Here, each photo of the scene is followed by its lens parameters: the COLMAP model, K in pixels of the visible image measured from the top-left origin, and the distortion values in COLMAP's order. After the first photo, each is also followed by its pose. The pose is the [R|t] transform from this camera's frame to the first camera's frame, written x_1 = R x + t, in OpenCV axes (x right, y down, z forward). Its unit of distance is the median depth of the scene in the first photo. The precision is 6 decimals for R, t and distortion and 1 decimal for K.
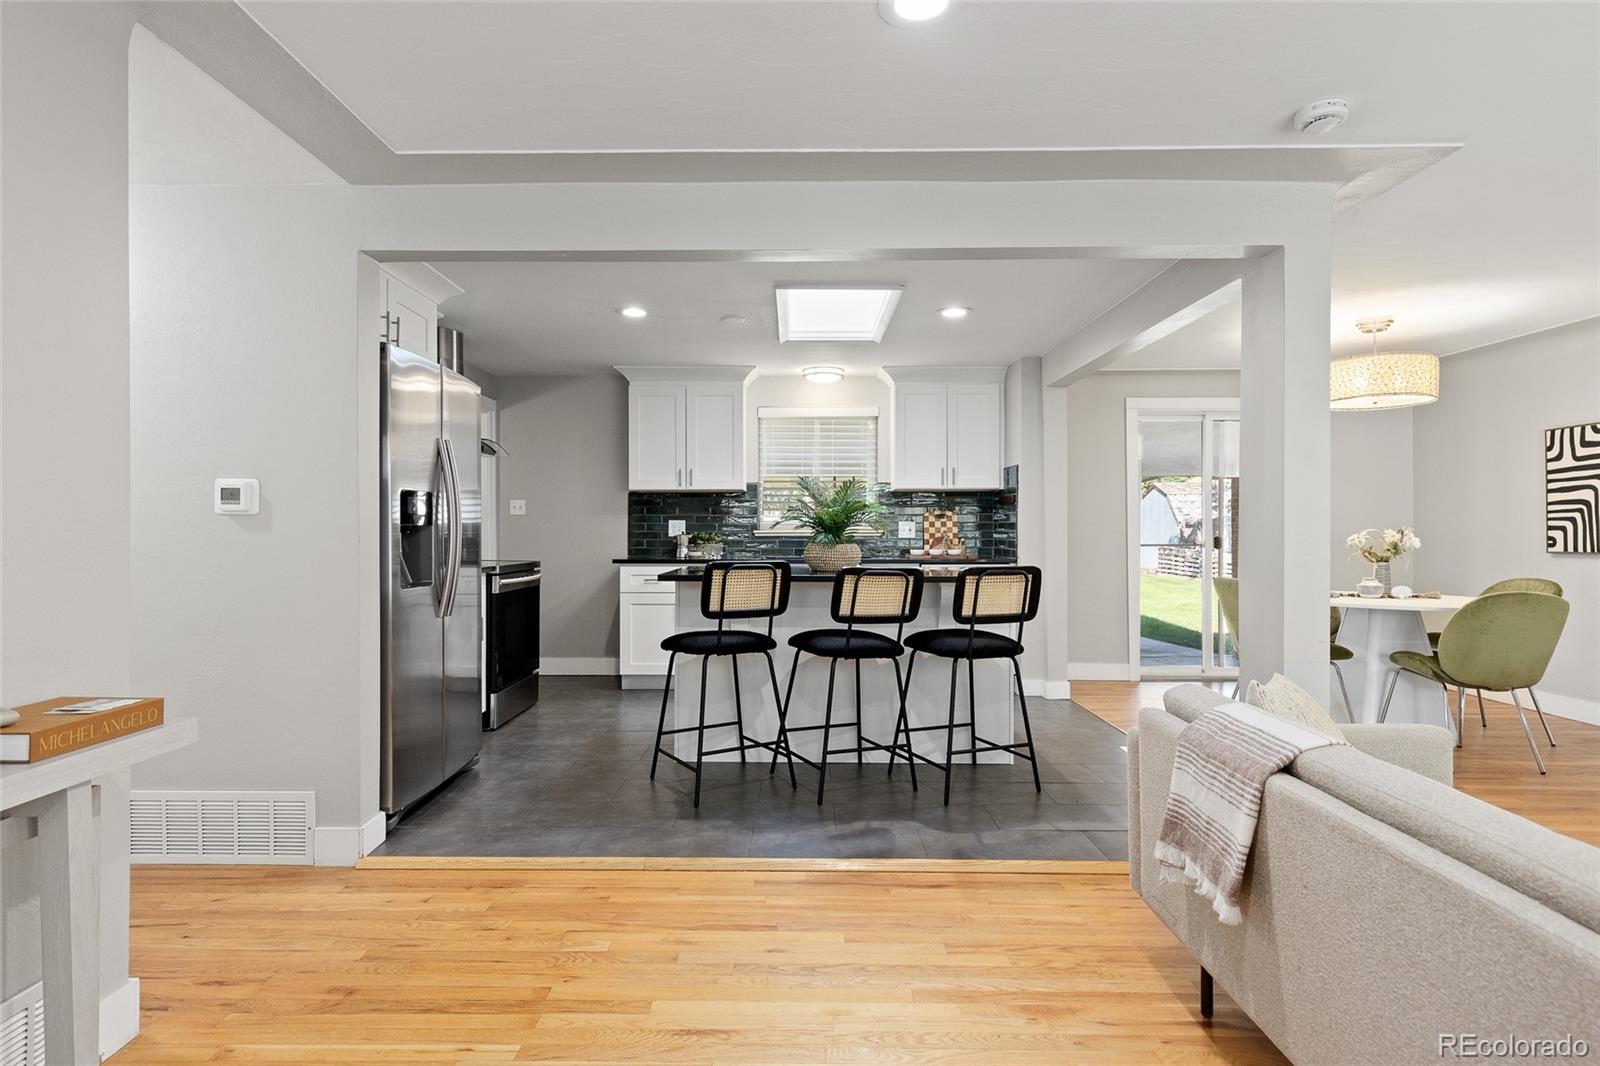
lens RADIAL K [[833.0, 0, 797.3], [0, 833.0, 522.9], [0, 0, 1]] dist [0.011495, -0.002021]
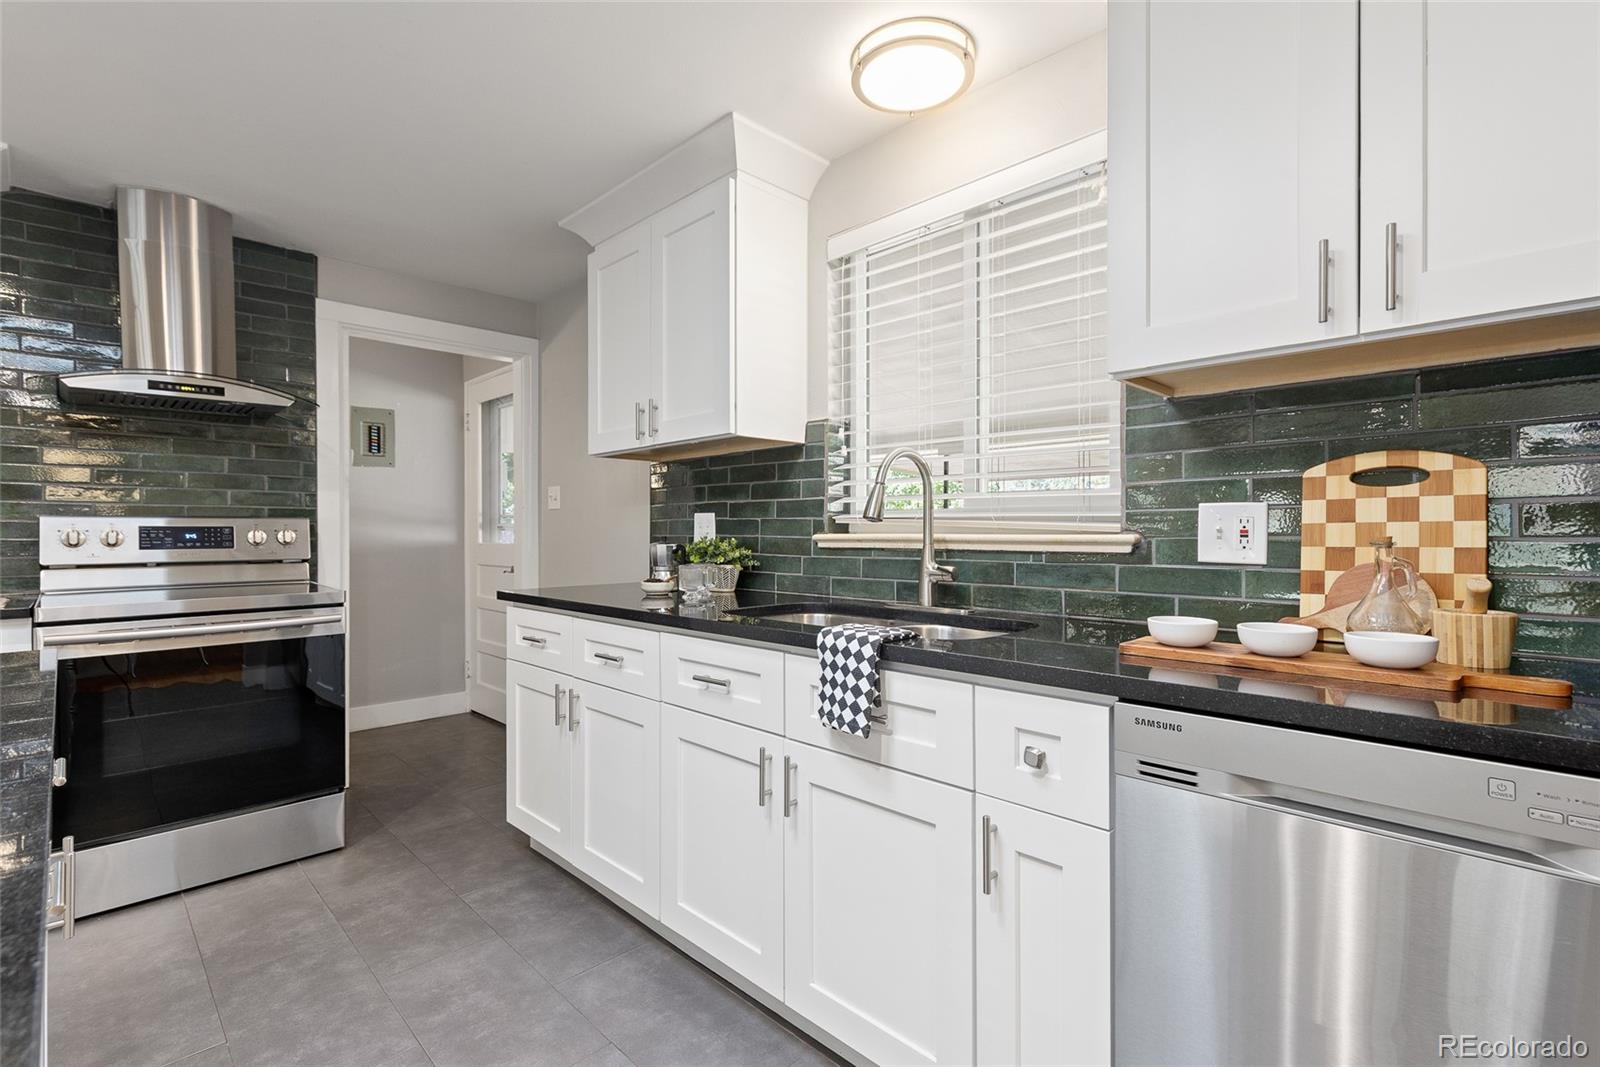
lens RADIAL K [[730.4, 0, 787.2], [0, 730.4, 531.5], [0, 0, 1]] dist [0.010831, -0.003588]
pose [[0.702824, -0.000549, -0.711364, 0.246546], [0.010643, 0.999896, 0.009743, 0.004875], [0.711284, -0.014419, 0.702757, 0.900622]]
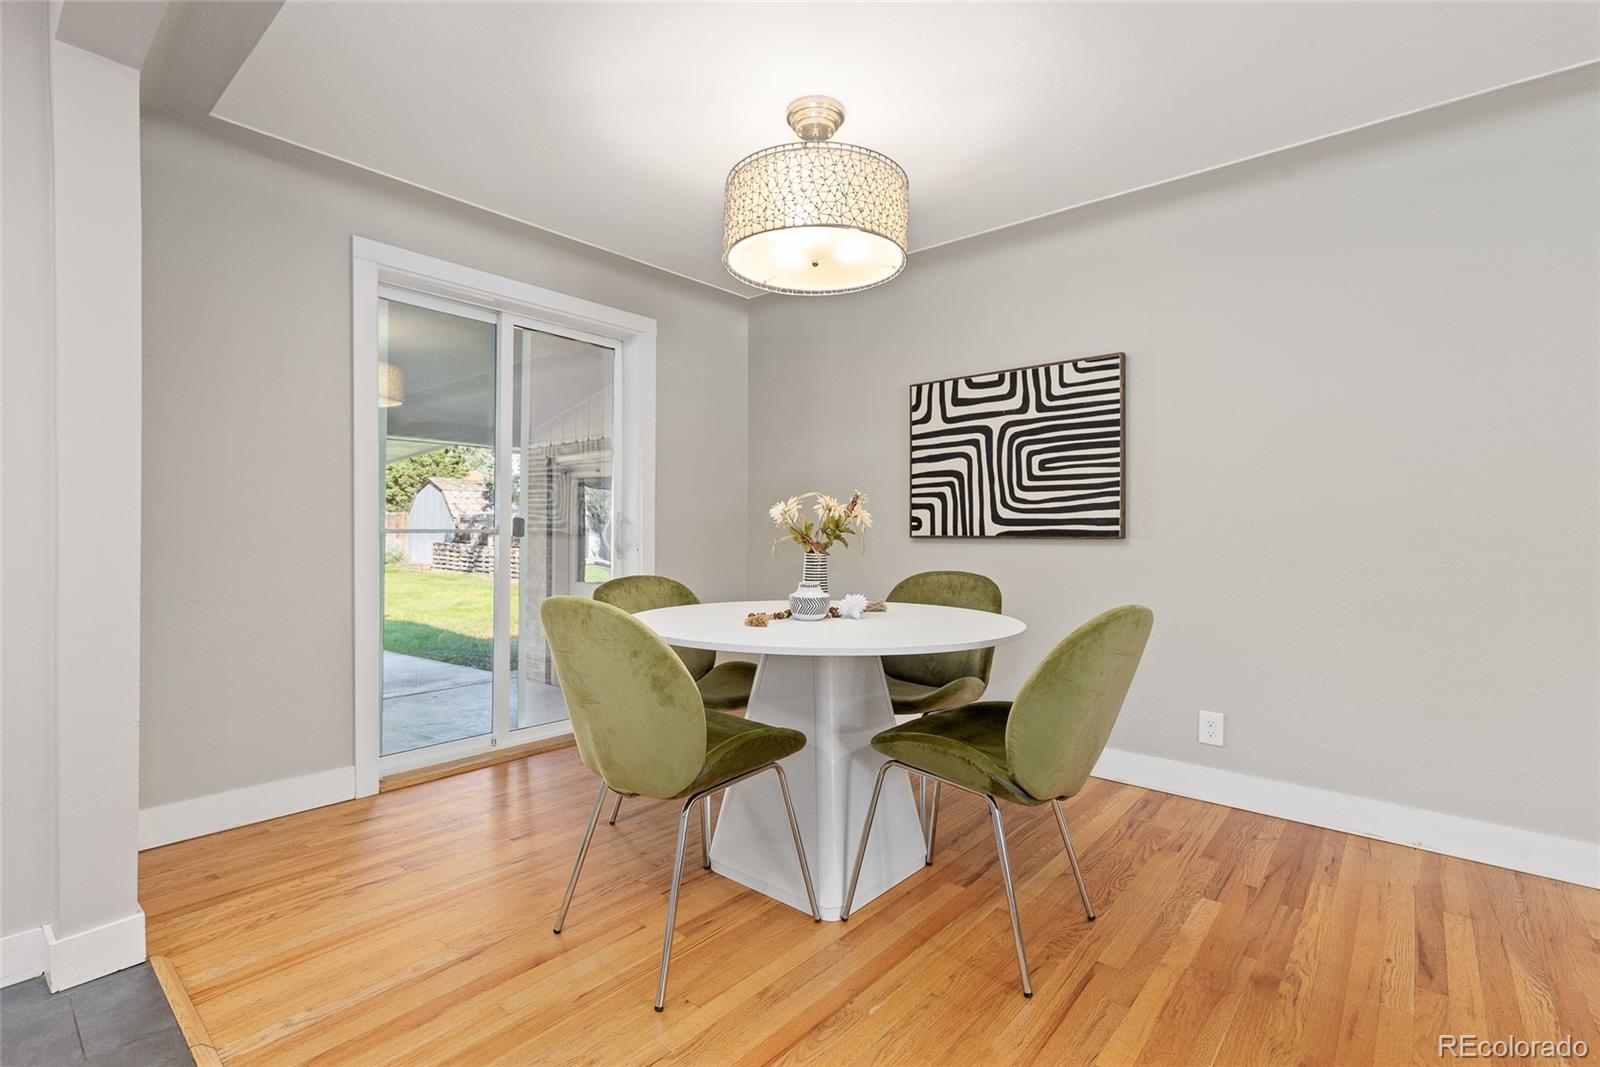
lens RADIAL K [[730.4, 0, 788.1], [0, 730.4, 531.0], [0, 0, 1]] dist [0.010831, -0.003588]
pose [[0.654426, 0.002576, 0.756122, 0.286927], [-0.011193, 0.999918, 0.006281, 0.026785], [-0.756043, -0.012574, 0.654401, 0.634974]]
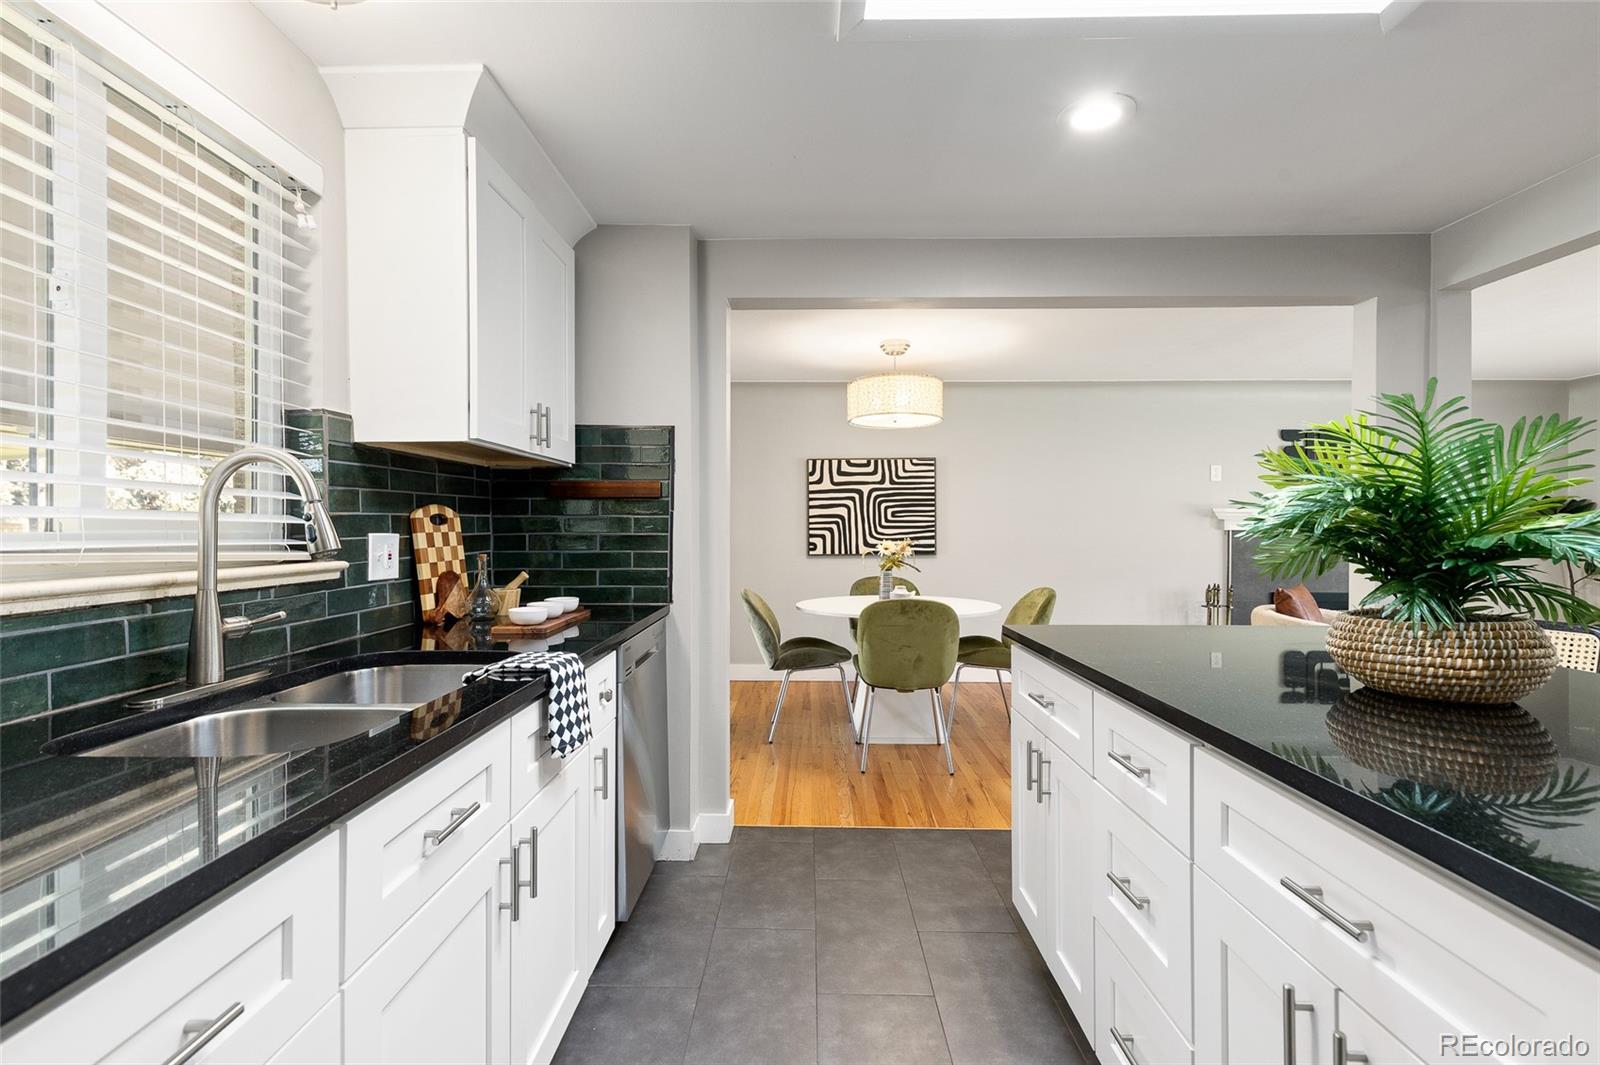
lens RADIAL K [[730.4, 0, 794.9], [0, 730.4, 524.0], [0, 0, 1]] dist [0.010831, -0.003588]
pose [[0.016636, 0.005017, 0.999849, -0.217972], [-0.007442, 0.999960, -0.004894, -0.006527], [-0.999834, -0.007359, 0.016673, 1.012119]]
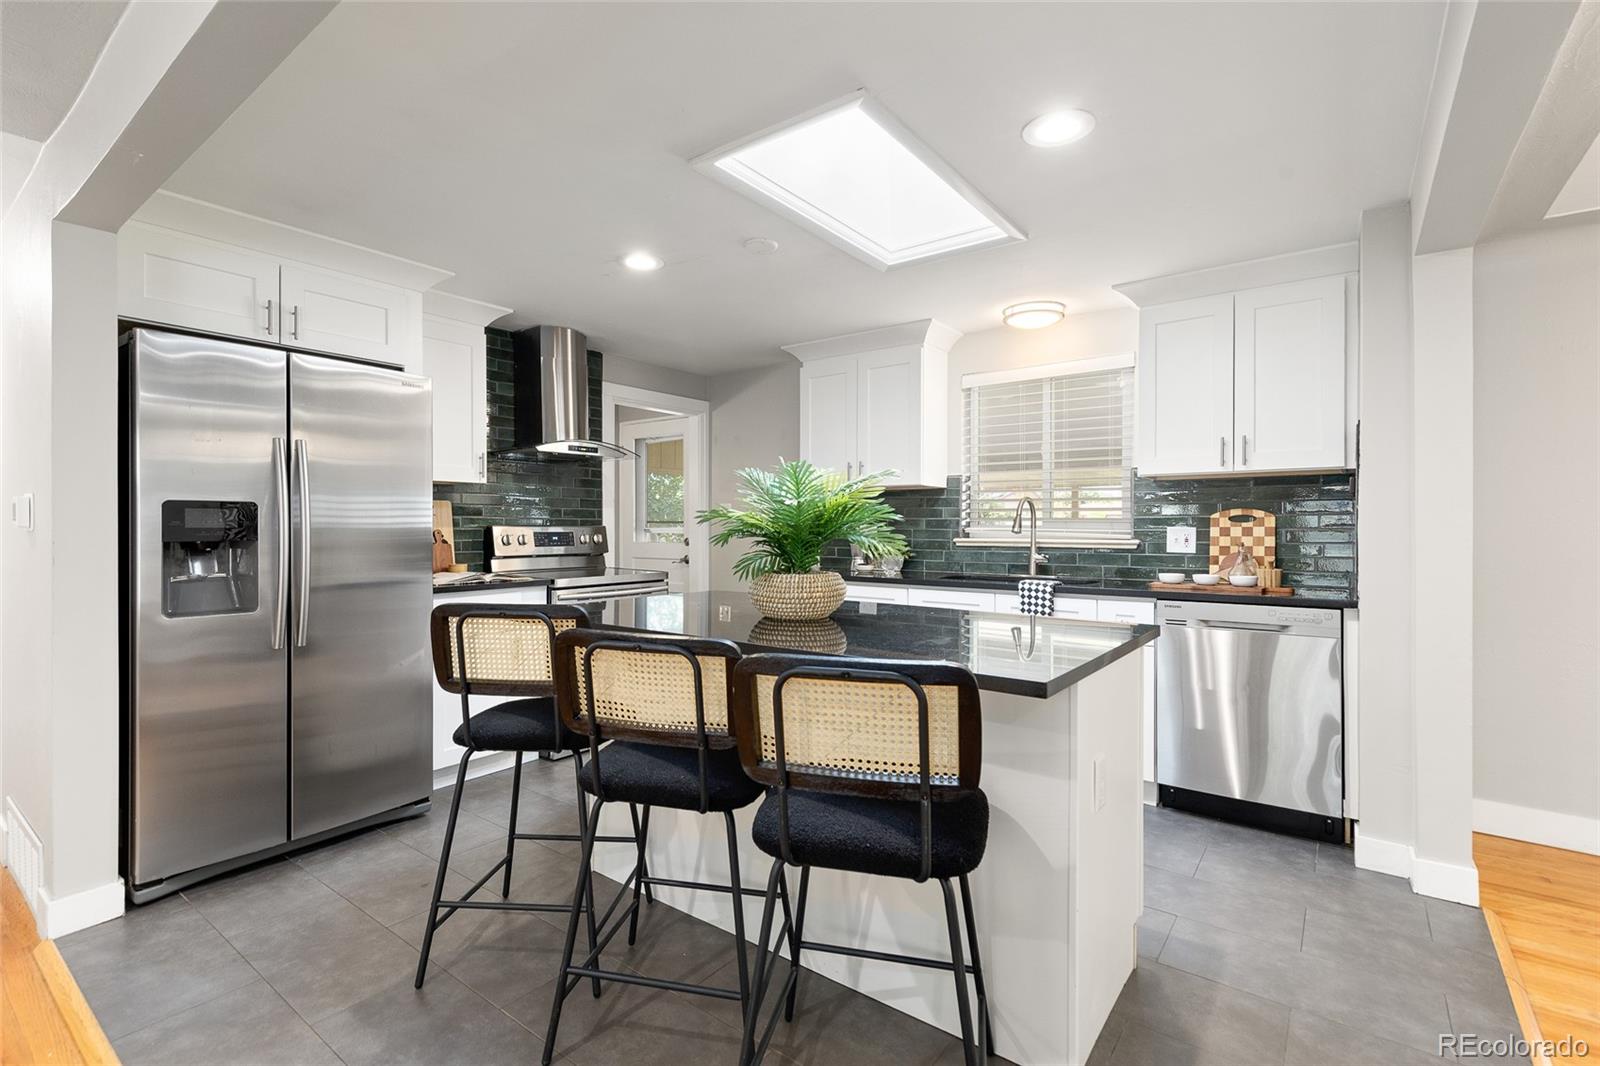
lens RADIAL K [[730.4, 0, 790.5], [0, 730.4, 527.3], [0, 0, 1]] dist [0.010831, -0.003588]
pose [[0.797739, 0.001702, -0.603000, 0.284623], [0.004854, 0.999945, 0.009244, -0.009846], [0.602983, -0.010302, 0.797688, 0.465342]]
